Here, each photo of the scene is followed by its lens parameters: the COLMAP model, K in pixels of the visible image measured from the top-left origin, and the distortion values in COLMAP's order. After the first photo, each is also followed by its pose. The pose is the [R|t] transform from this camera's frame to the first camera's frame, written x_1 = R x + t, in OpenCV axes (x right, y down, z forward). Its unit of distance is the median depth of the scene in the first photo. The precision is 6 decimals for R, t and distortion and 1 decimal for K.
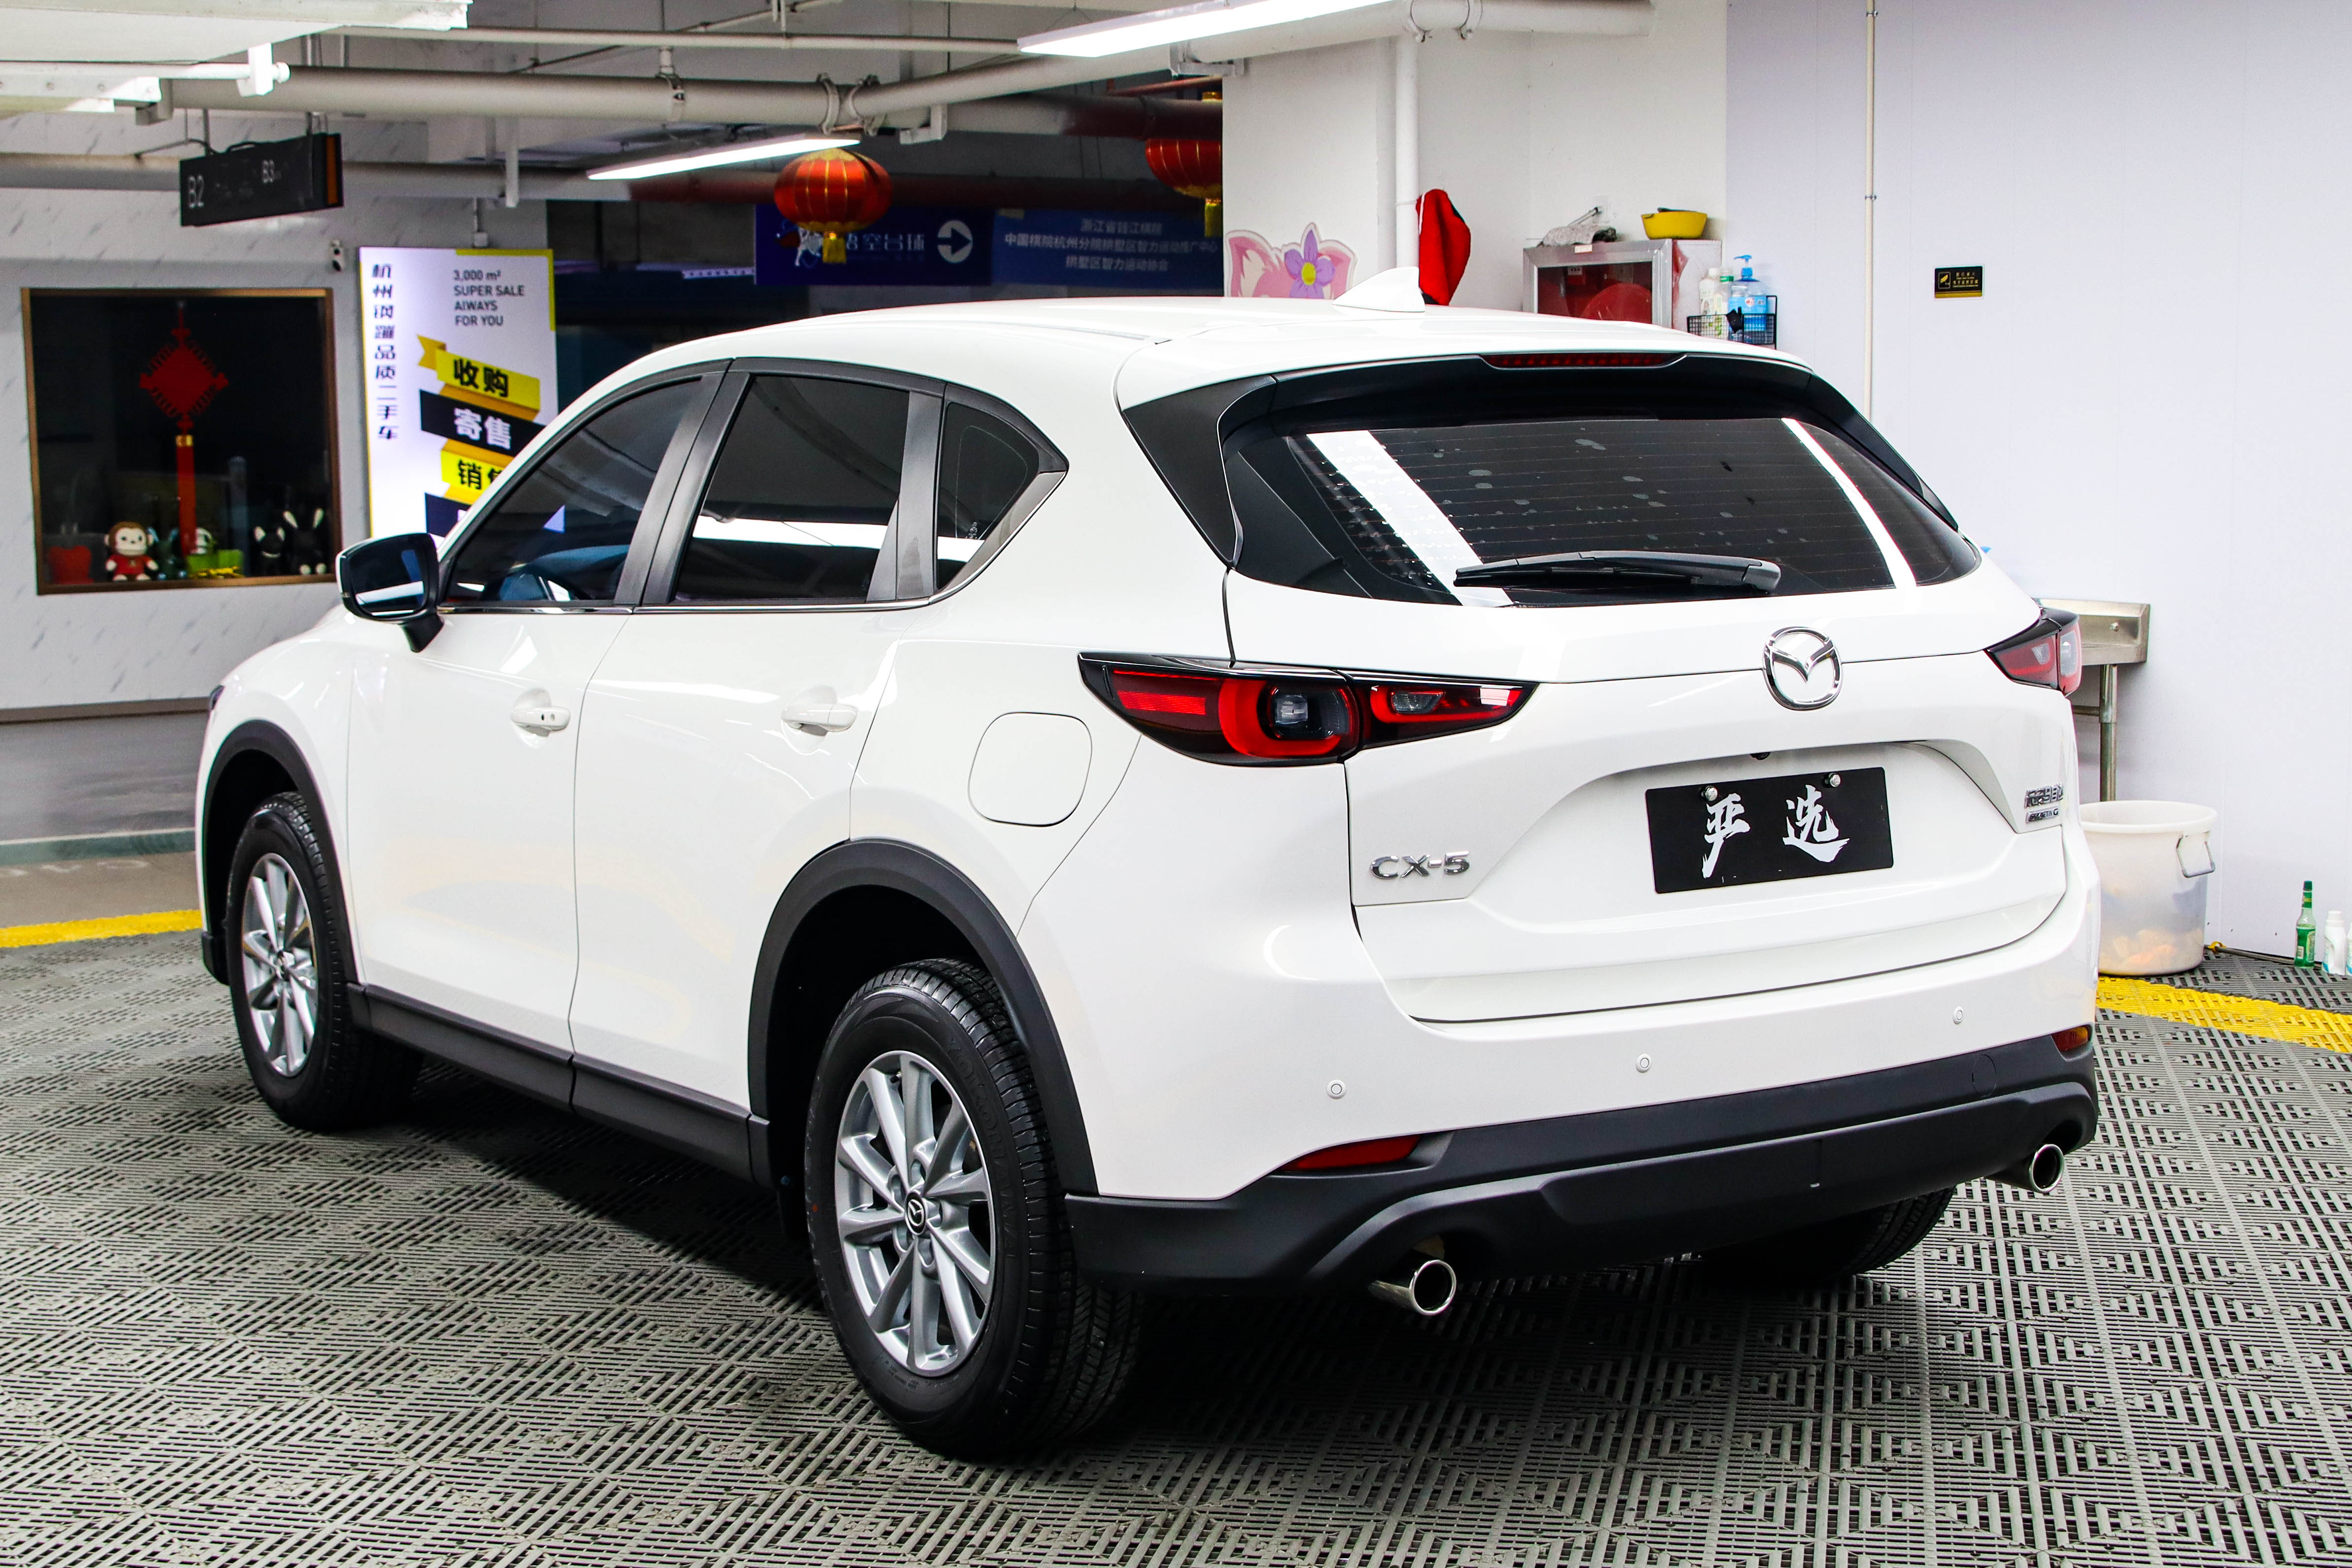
lens RADIAL K [[3565.6, 0, 1141.2], [0, 3565.6, 786.6], [0, 0, 1]] dist [-0.025610, 0.088110]
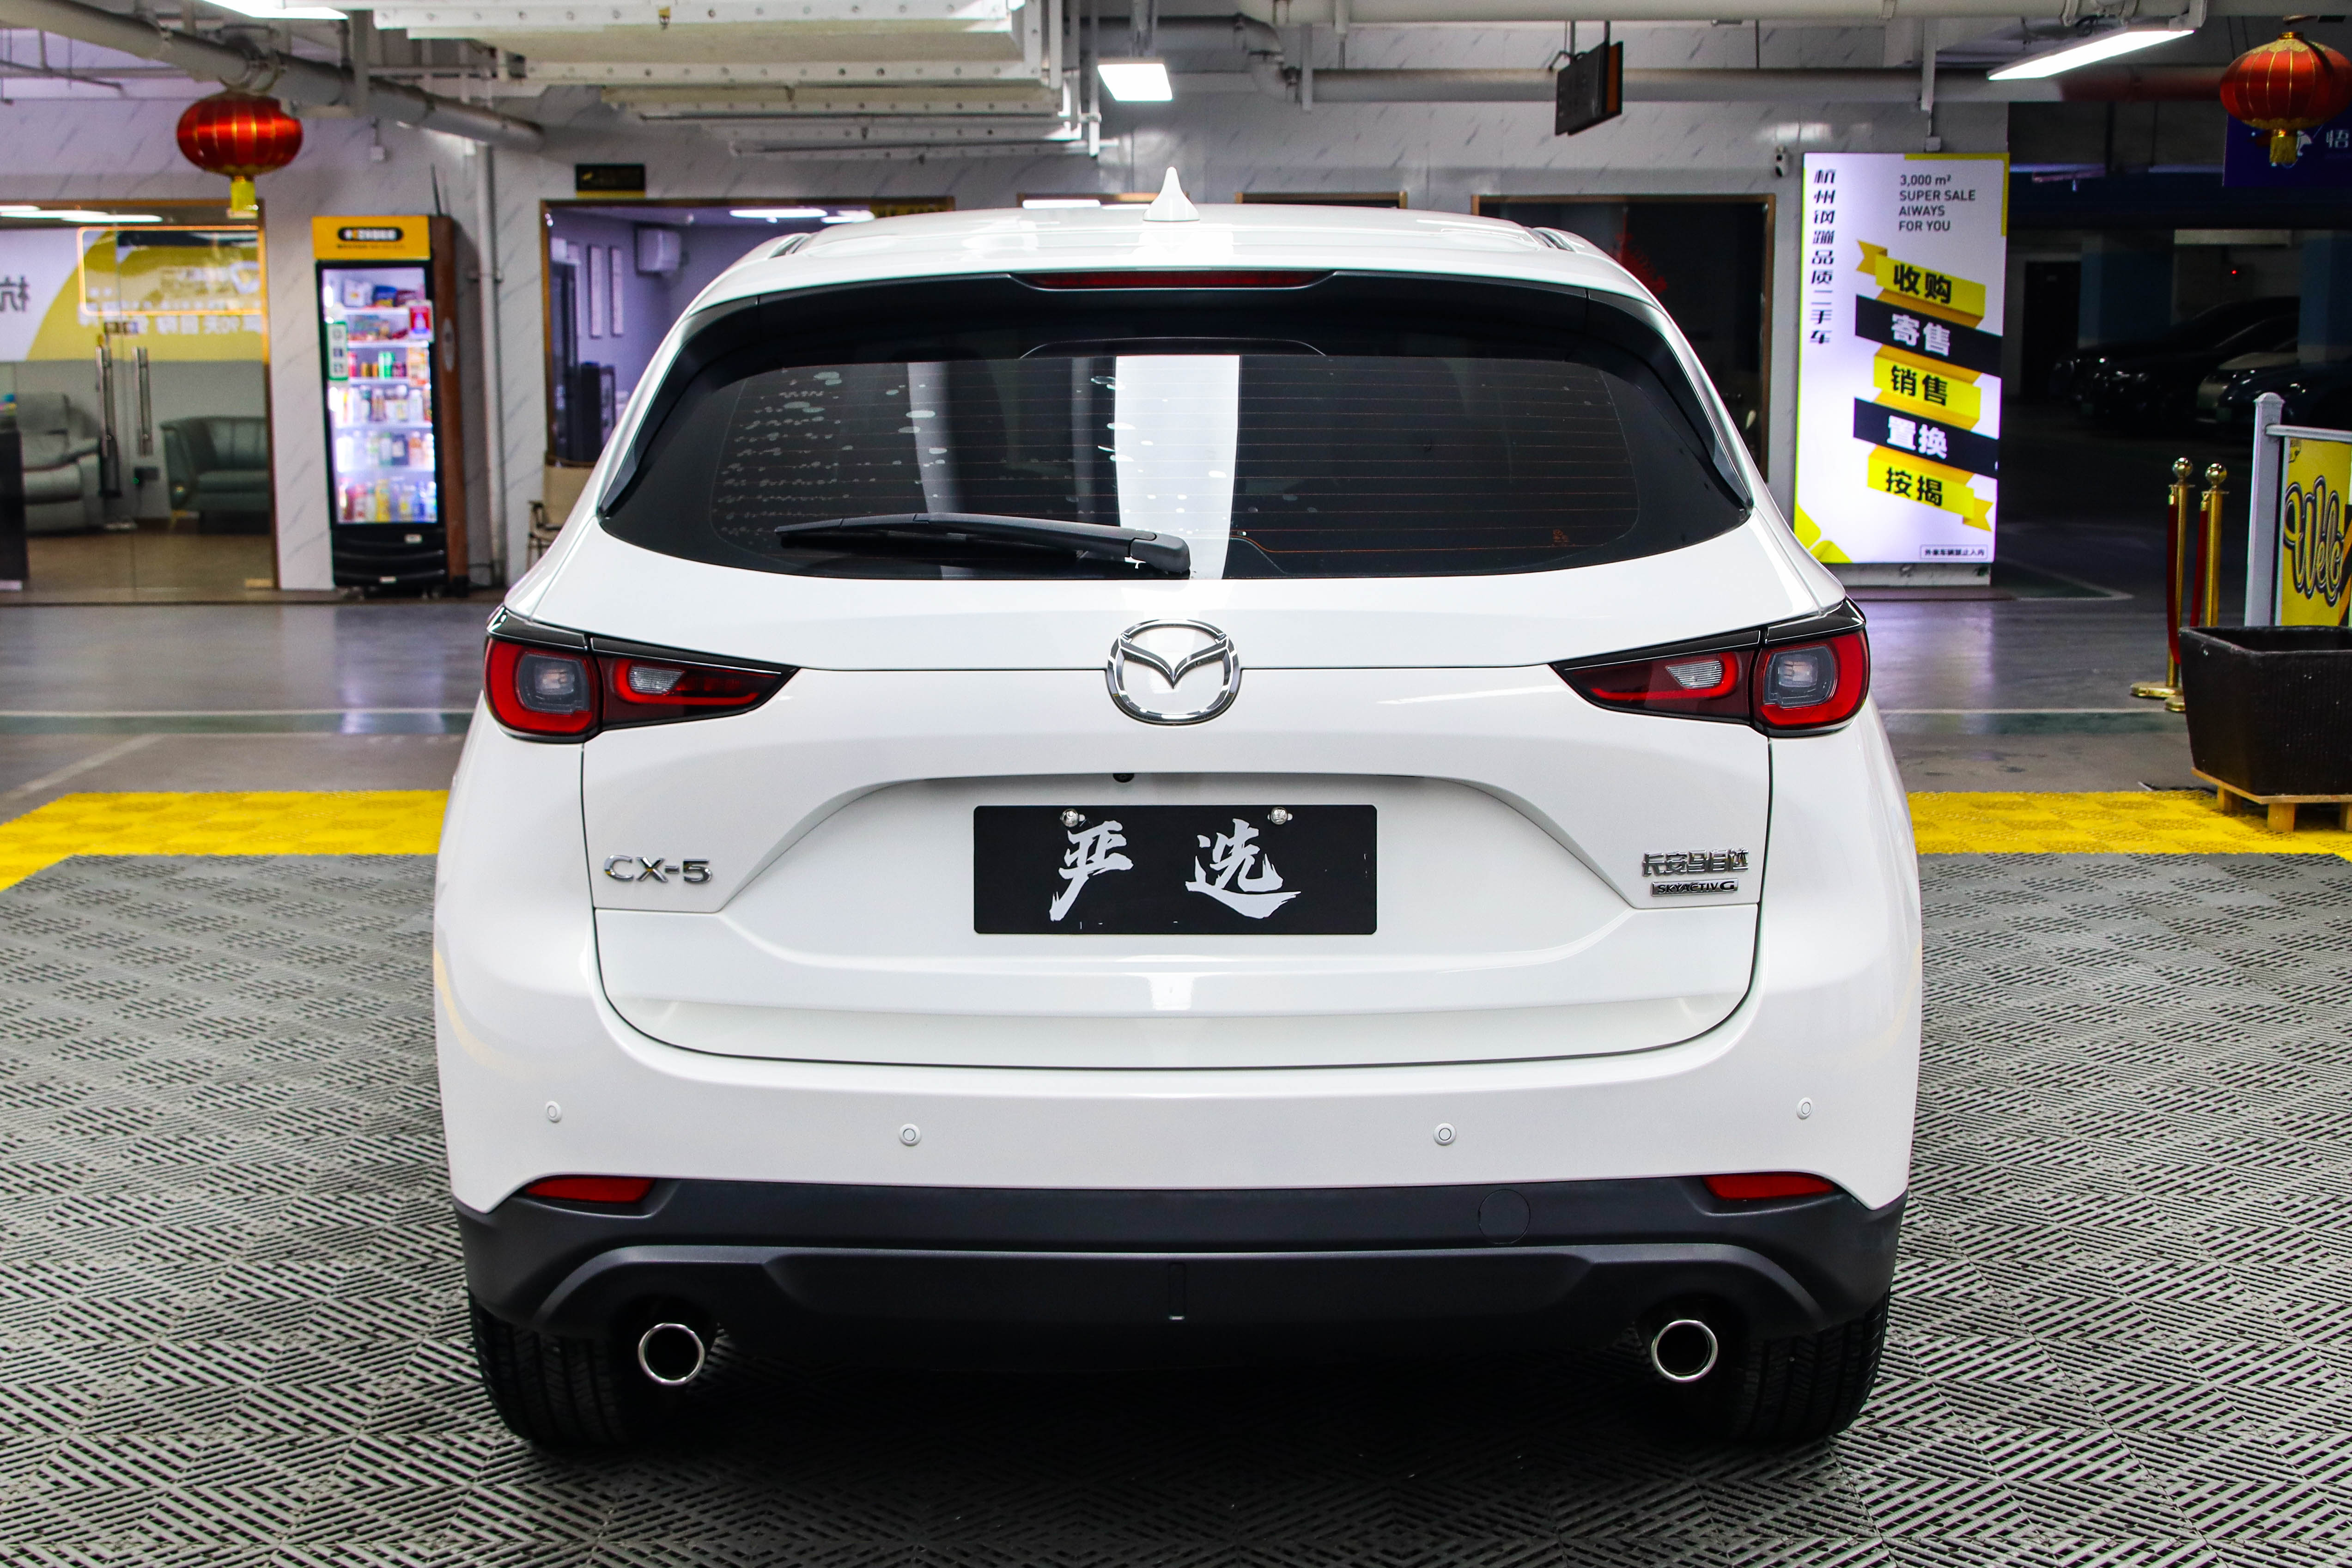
lens RADIAL K [[3326.0, 0, 1133.4], [0, 3326.0, 832.1], [0, 0, 1]] dist [-0.051037, 0.179225]
pose [[0.828306, 0.097236, -0.551774, 0.336136], [-0.068831, 0.995025, 0.072020, -0.028772], [0.556032, -0.021675, 0.830878, 0.216192]]
